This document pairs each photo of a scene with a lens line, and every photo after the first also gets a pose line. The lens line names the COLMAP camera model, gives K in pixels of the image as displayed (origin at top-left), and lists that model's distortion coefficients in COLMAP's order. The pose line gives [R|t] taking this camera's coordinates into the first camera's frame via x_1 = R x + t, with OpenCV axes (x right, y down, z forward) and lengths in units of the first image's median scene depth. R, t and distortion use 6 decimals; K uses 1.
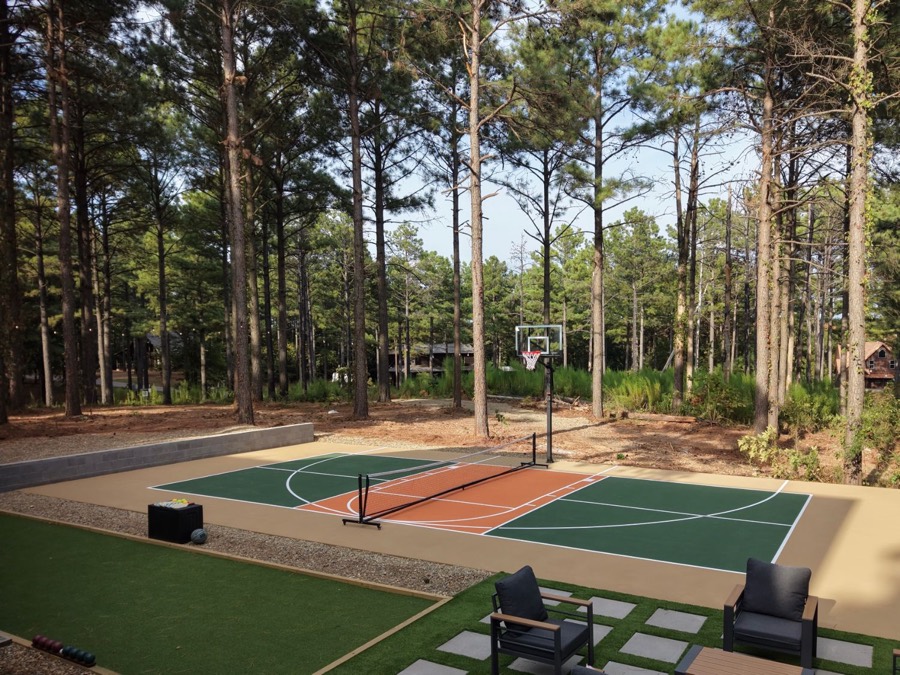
lens RADIAL K [[722.5, 0, 451.2], [0, 722.5, 337.7], [0, 0, 1]] dist [0.068858, -0.000397]
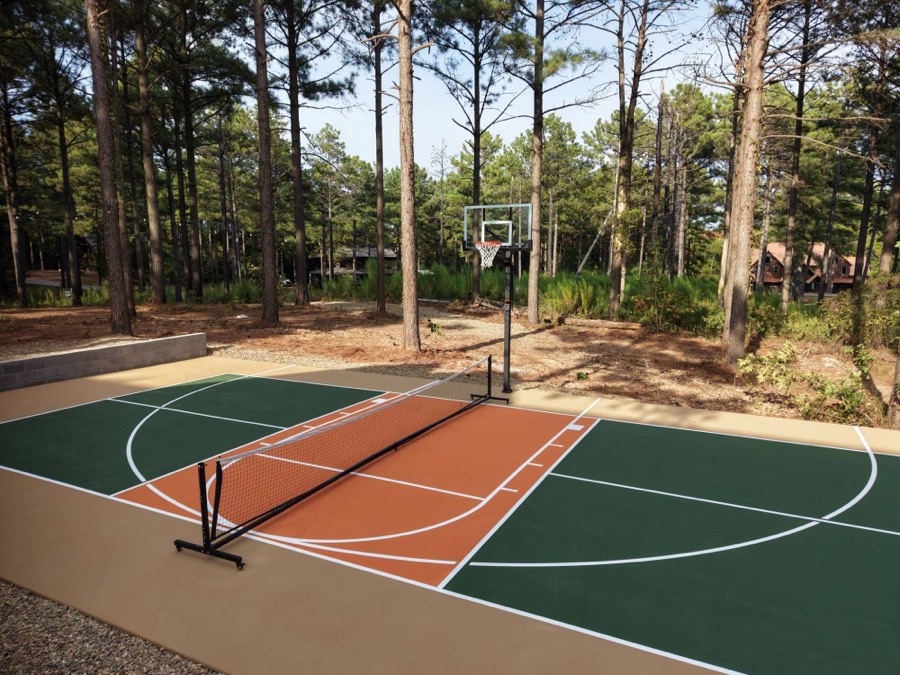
lens RADIAL K [[634.9, 0, 427.8], [0, 634.9, 361.0], [0, 0, 1]] dist [0.000498, -0.009218]
pose [[0.996412, -0.004655, 0.084506, -0.000943], [-0.010711, 0.983522, 0.180468, 0.010896], [-0.083953, -0.180726, 0.979944, 0.178664]]
